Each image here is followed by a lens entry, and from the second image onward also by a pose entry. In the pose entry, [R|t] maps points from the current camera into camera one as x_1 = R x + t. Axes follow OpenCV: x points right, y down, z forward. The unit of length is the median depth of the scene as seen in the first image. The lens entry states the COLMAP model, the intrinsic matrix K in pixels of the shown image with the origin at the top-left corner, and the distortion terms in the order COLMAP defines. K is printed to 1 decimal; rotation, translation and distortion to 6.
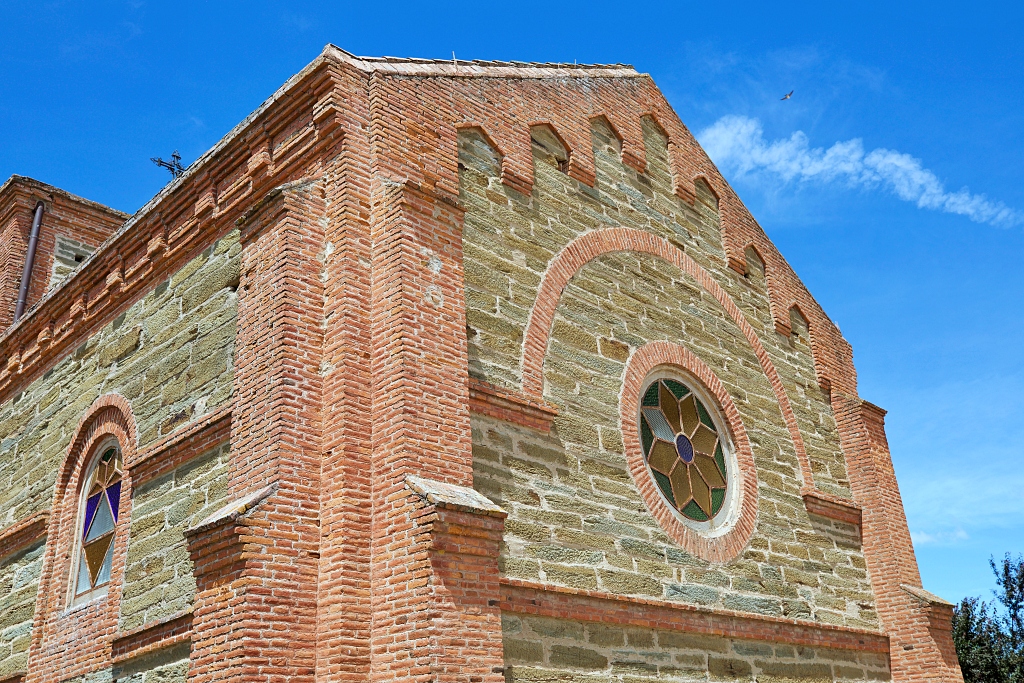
lens RADIAL K [[963.8, 0, 514.7], [0, 963.8, 339.7], [0, 0, 1]] dist [0.046236, 0.000000]
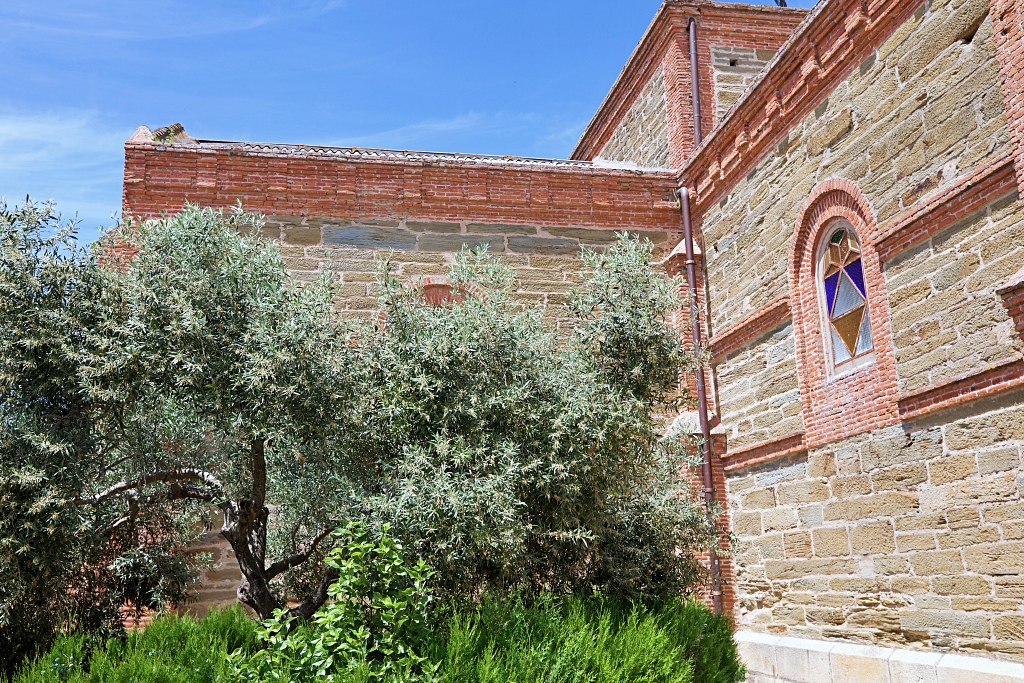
lens RADIAL K [[963.8, 0, 509.4], [0, 963.8, 340.7], [0, 0, 1]] dist [0.046236, 0.000000]
pose [[0.823061, -0.097160, -0.559581, -0.147508], [0.218794, 0.963457, 0.154530, -0.015010], [0.524118, -0.249621, 0.814242, -0.082509]]
